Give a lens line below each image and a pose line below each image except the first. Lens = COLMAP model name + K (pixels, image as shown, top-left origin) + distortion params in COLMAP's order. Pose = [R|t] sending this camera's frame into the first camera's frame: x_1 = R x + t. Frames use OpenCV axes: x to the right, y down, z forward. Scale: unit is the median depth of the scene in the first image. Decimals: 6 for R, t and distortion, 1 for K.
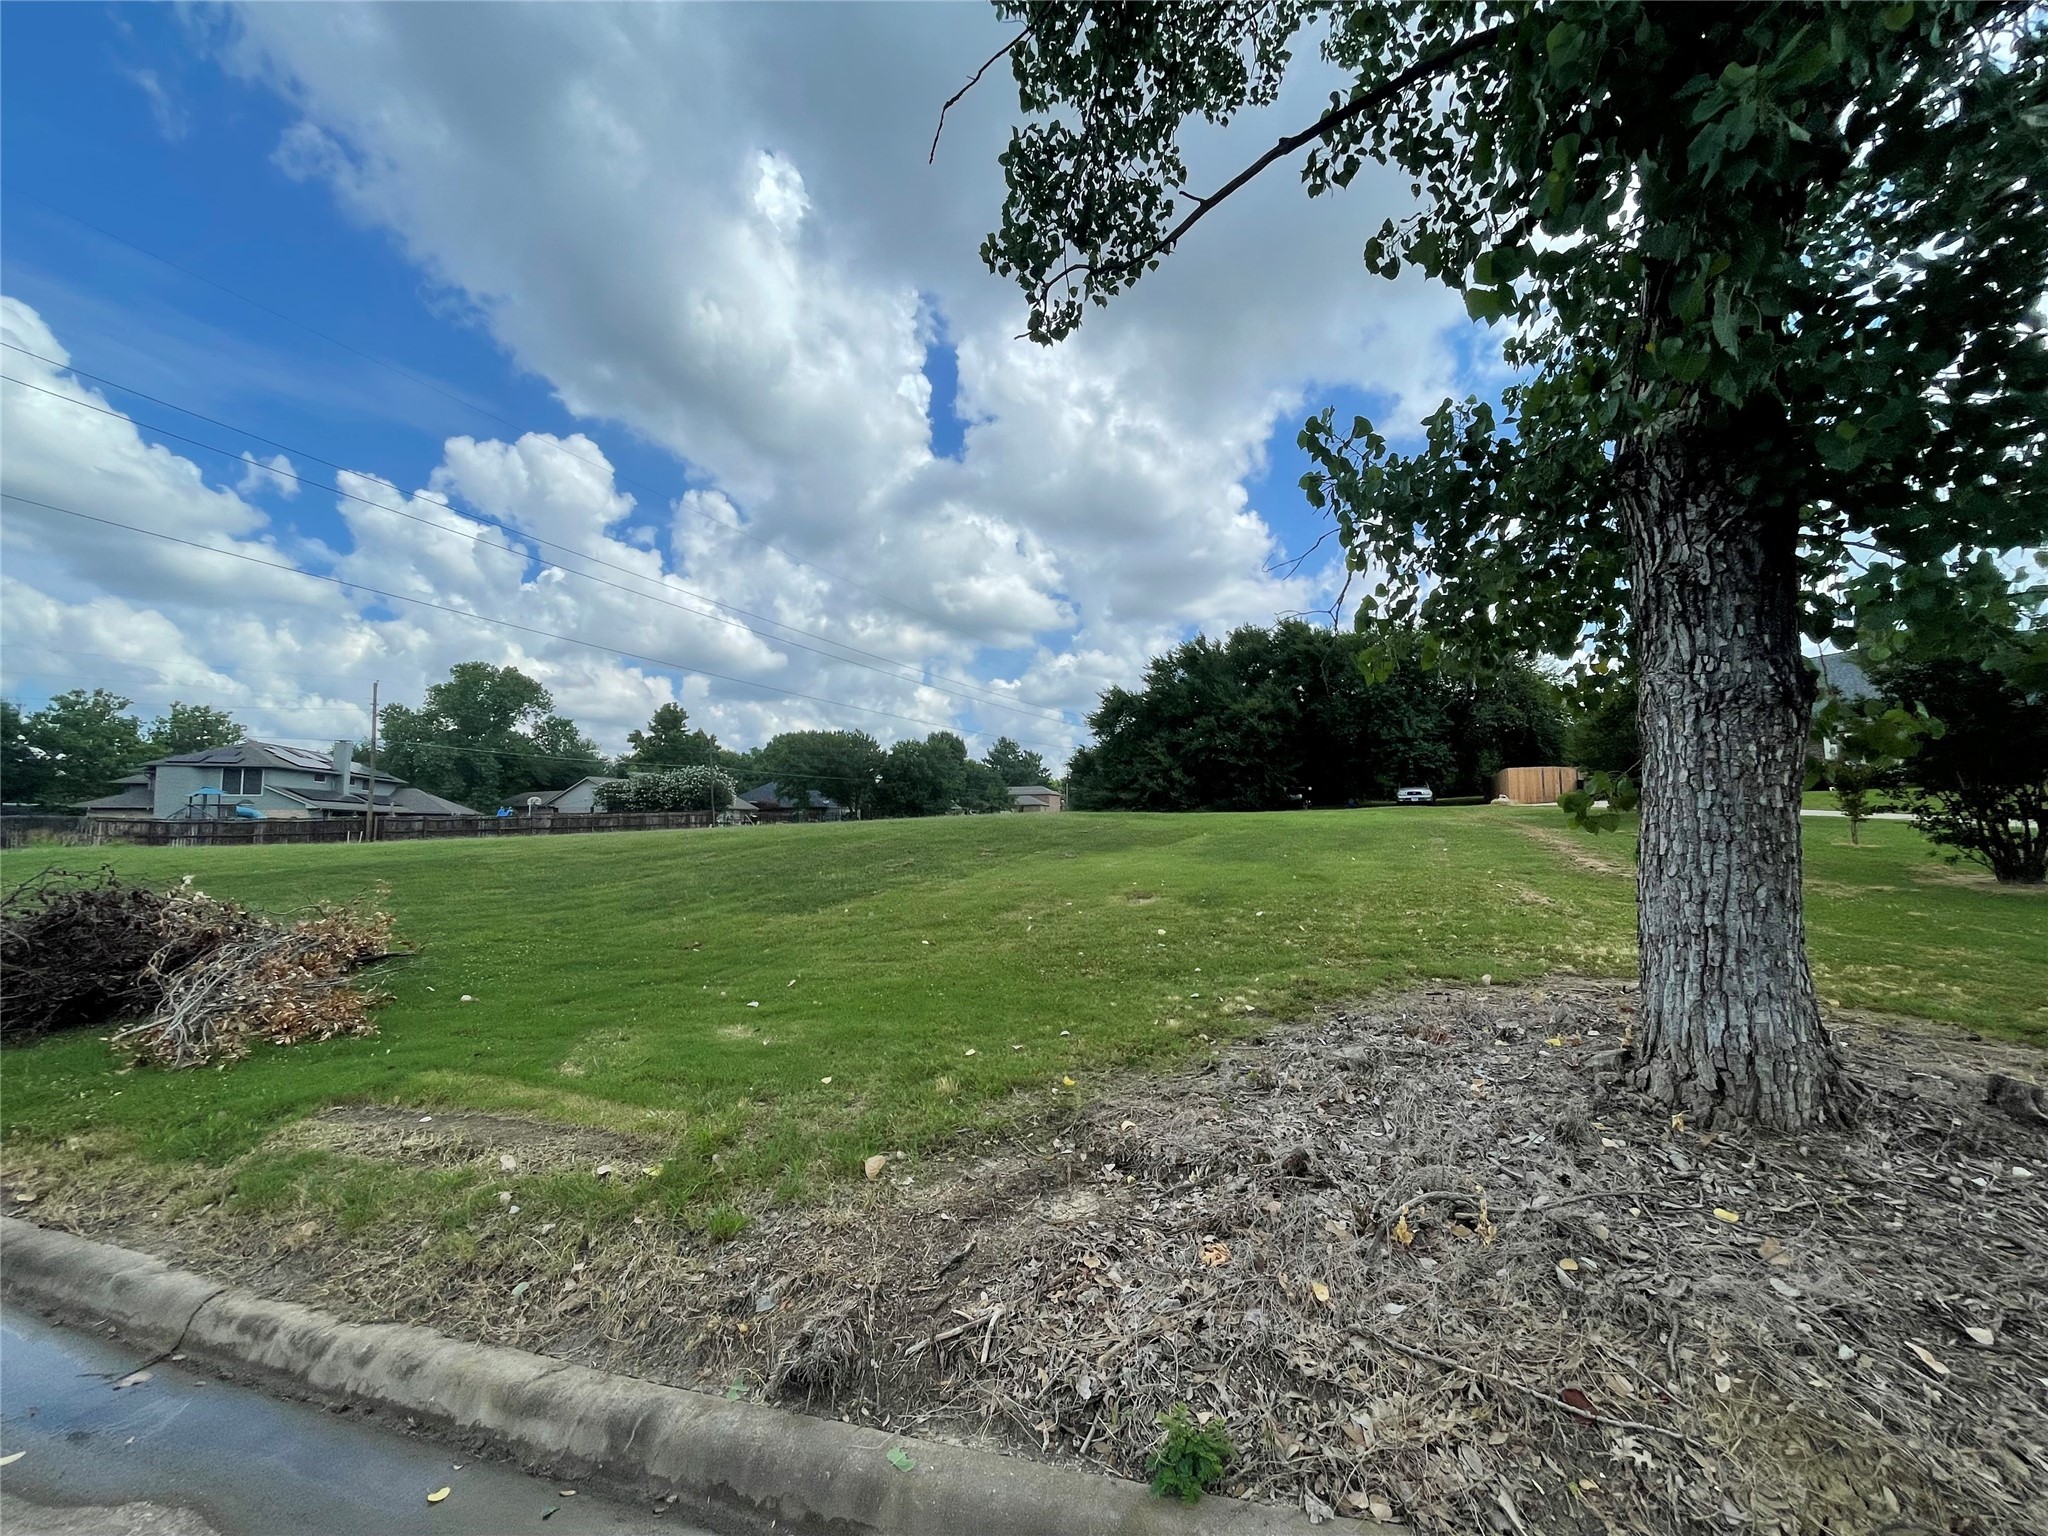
lens RADIAL K [[820.8, 0, 1016.4], [0, 820.8, 764.3], [0, 0, 1]] dist [-0.001058, 0.000252]
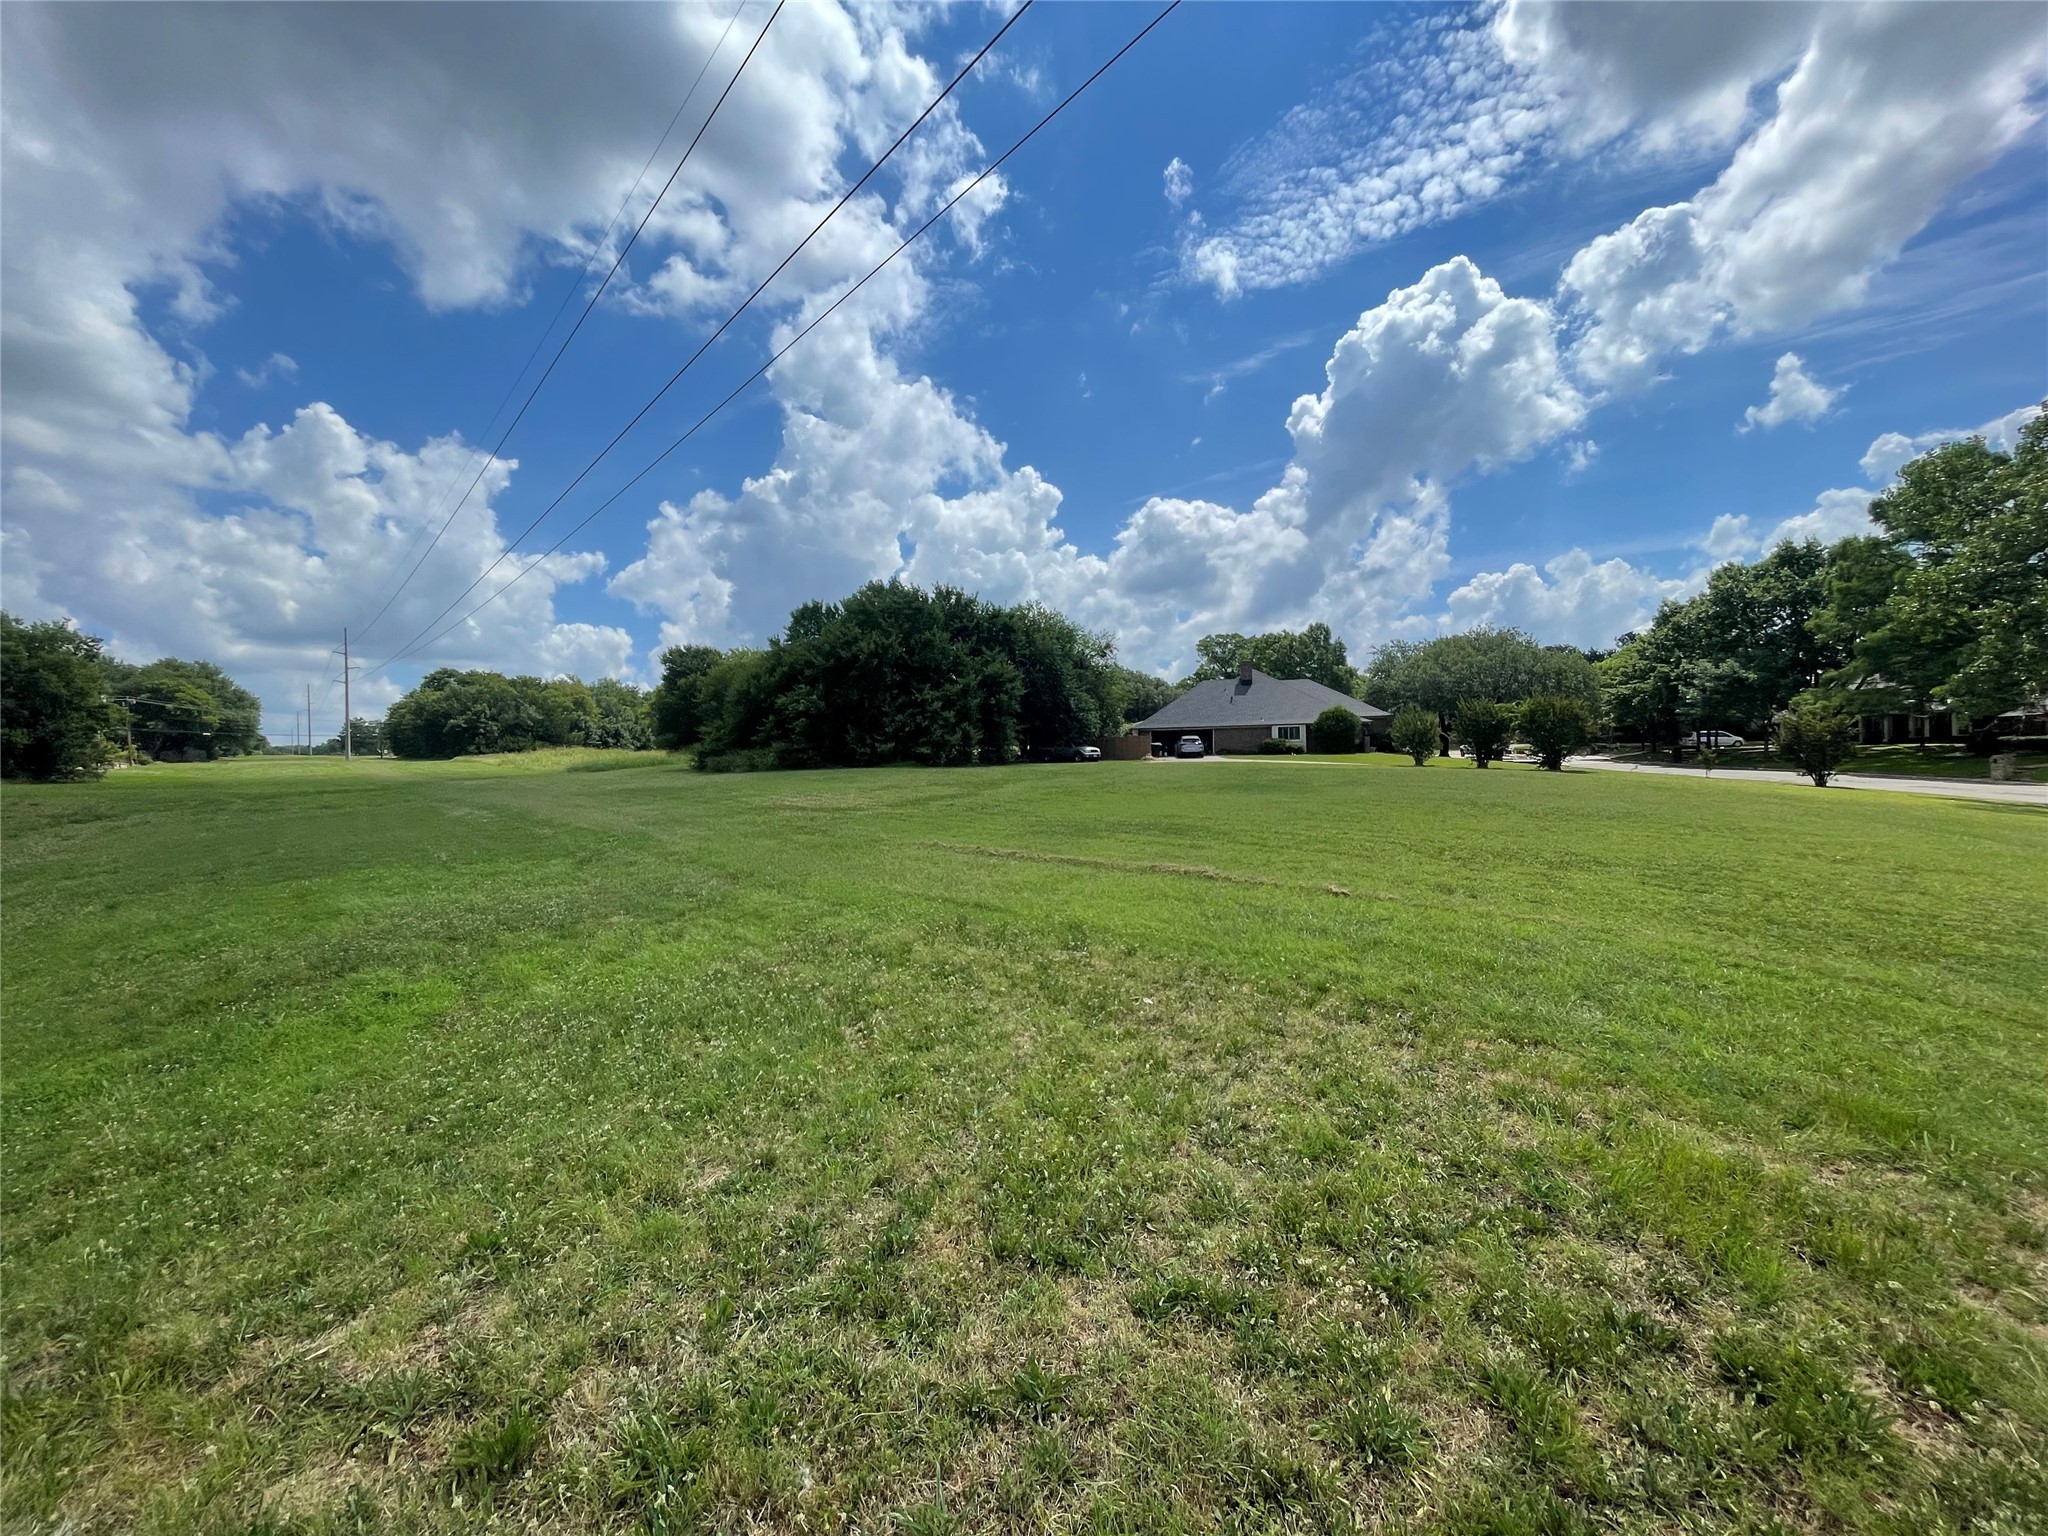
lens RADIAL K [[819.8, 0, 1021.2], [0, 819.8, 778.3], [0, 0, 1]] dist [-0.002595, -0.000003]
pose [[0.398634, -0.017740, 0.916939, -0.379441], [-0.055809, 0.997491, 0.043561, 0.014138], [-0.915411, -0.068539, 0.396643, 0.291649]]
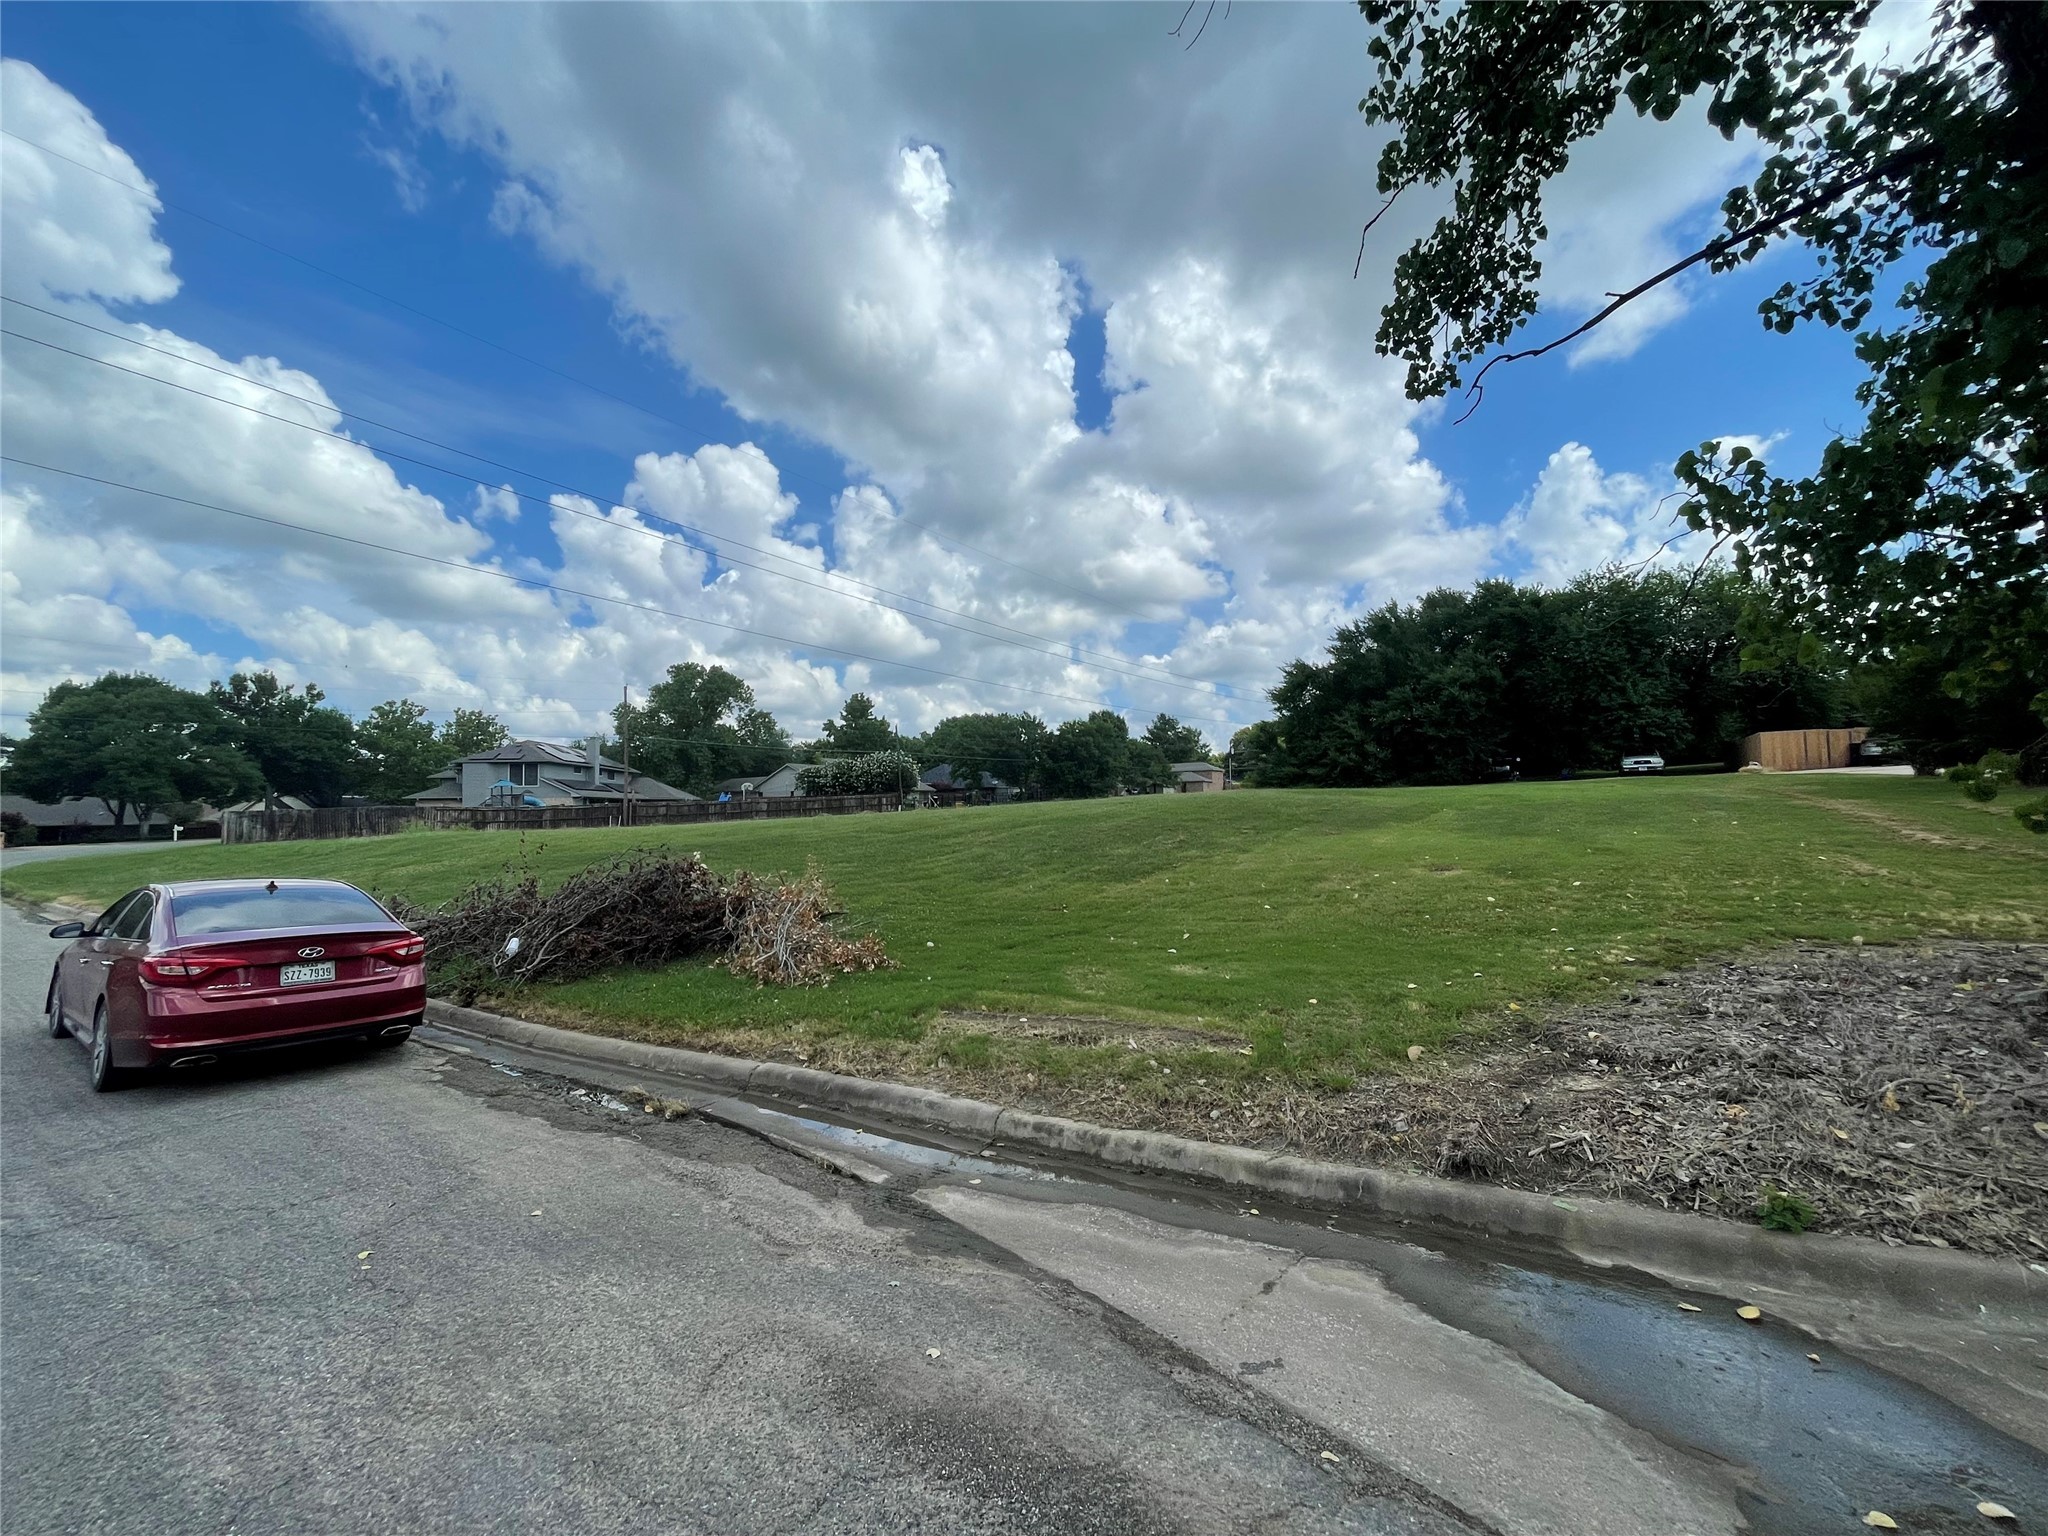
lens RADIAL K [[819.8, 0, 1021.2], [0, 819.8, 778.3], [0, 0, 1]] dist [-0.002595, -0.000003]
pose [[0.983857, -0.019332, -0.177908, -0.021126], [0.027219, 0.998747, 0.041994, -0.002357], [0.176874, -0.046158, 0.983151, -0.017850]]
